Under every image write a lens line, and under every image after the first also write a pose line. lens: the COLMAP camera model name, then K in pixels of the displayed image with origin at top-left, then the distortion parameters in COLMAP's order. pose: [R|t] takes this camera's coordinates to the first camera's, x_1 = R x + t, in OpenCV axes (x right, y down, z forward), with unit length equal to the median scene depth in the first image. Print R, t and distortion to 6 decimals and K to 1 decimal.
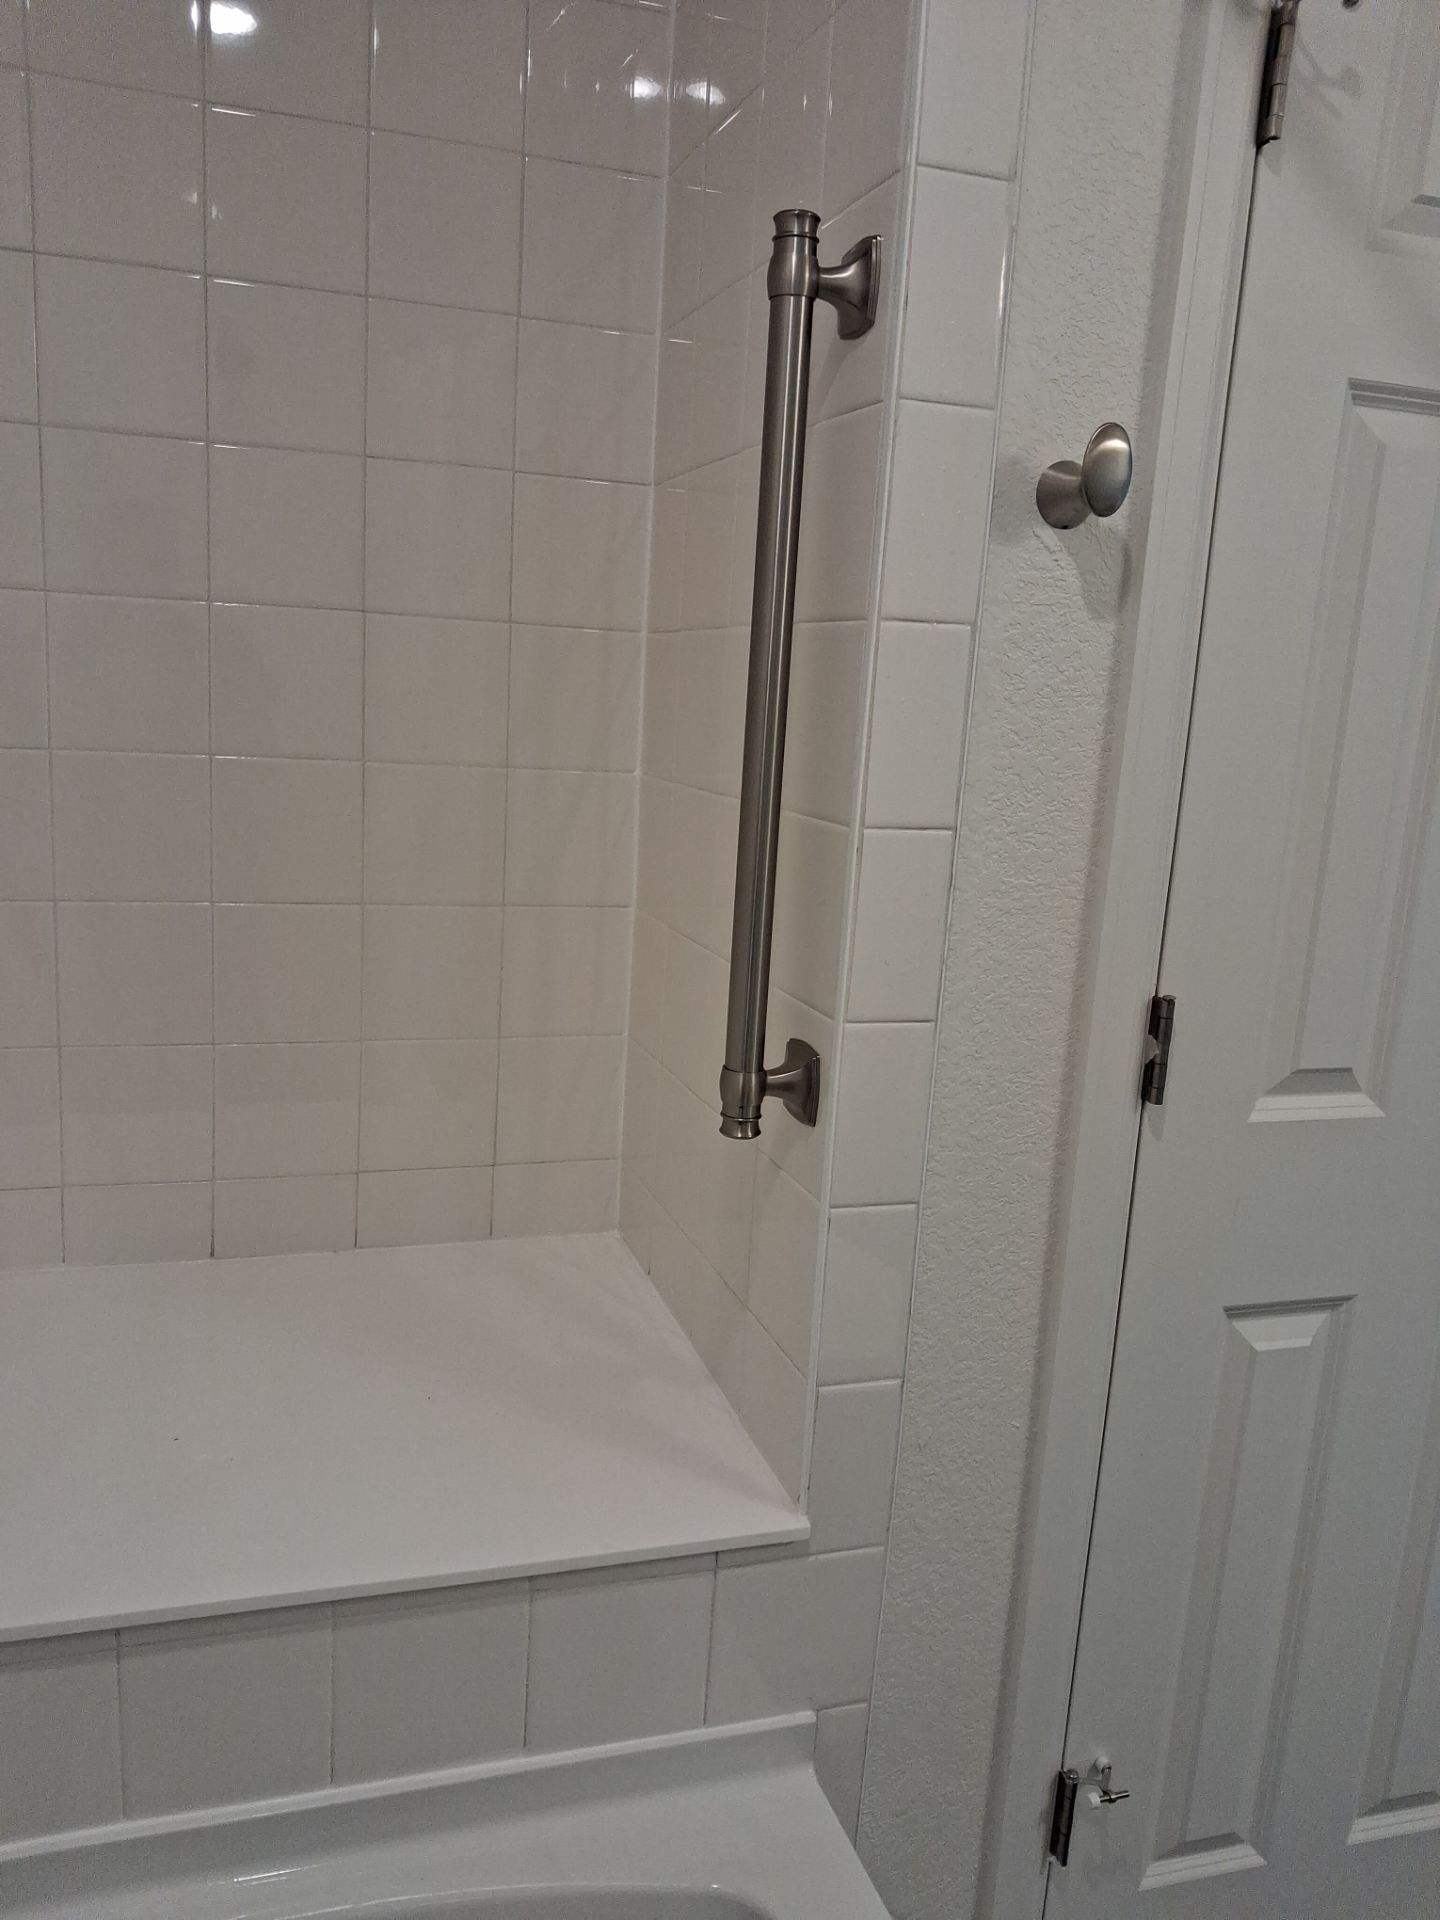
lens RADIAL K [[1490.0, 0, 703.1], [0, 1490.0, 972.3], [0, 0, 1]] dist [0.065405, -0.074953]
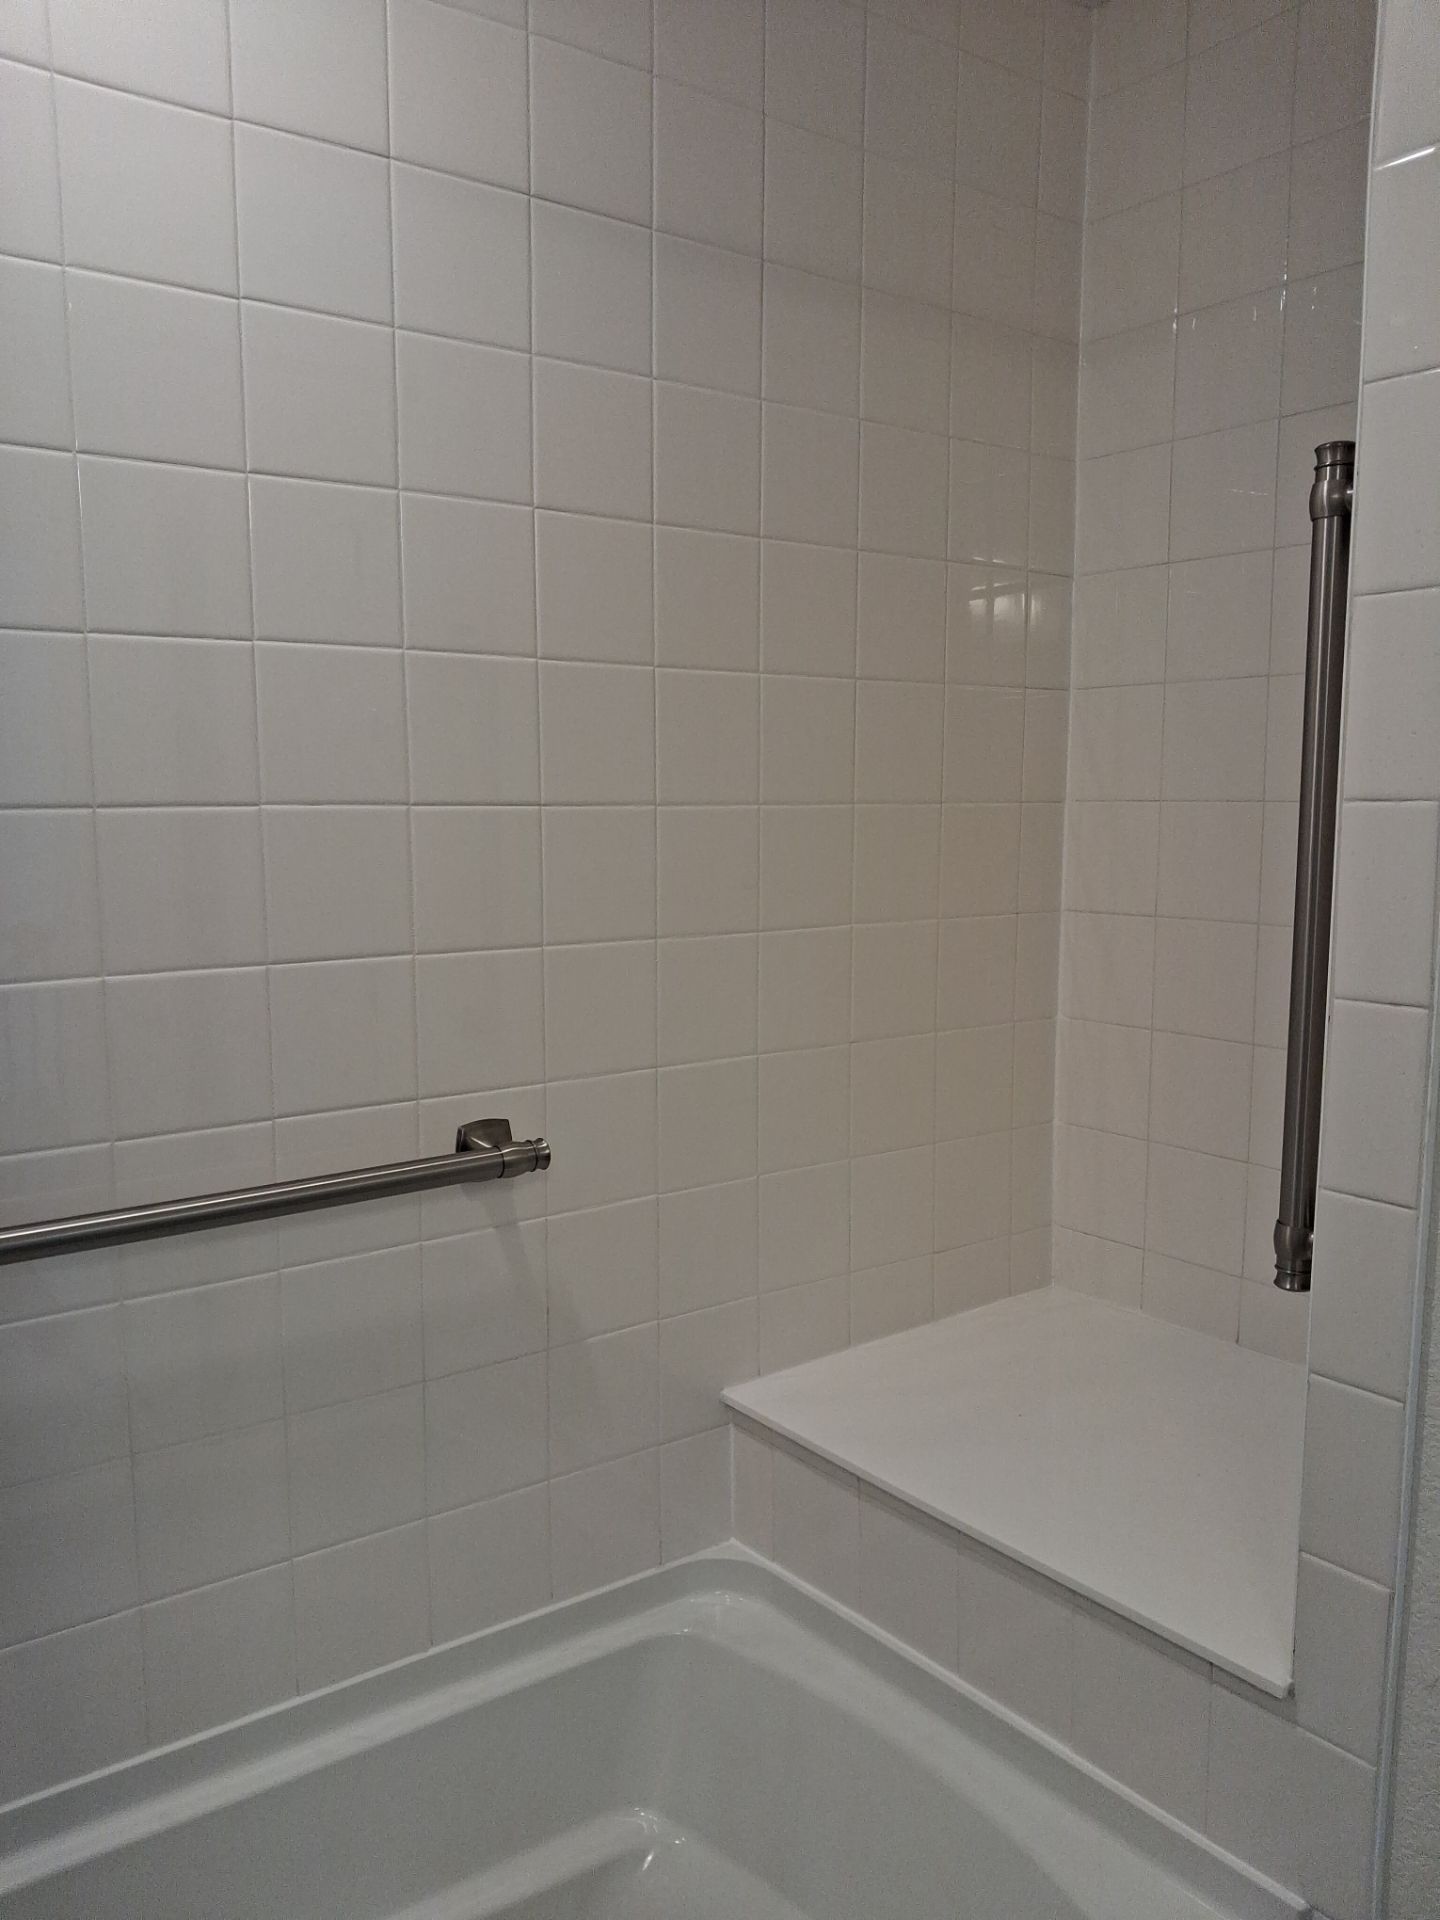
lens RADIAL K [[1540.9, 0, 695.3], [0, 1540.9, 959.1], [0, 0, 1]] dist [0.005301, 0.008696]
pose [[0.338792, 0.054250, -0.939296, 0.884795], [-0.162374, 0.986728, -0.001577, -0.046120], [0.926744, 0.153052, 0.343105, 0.206353]]
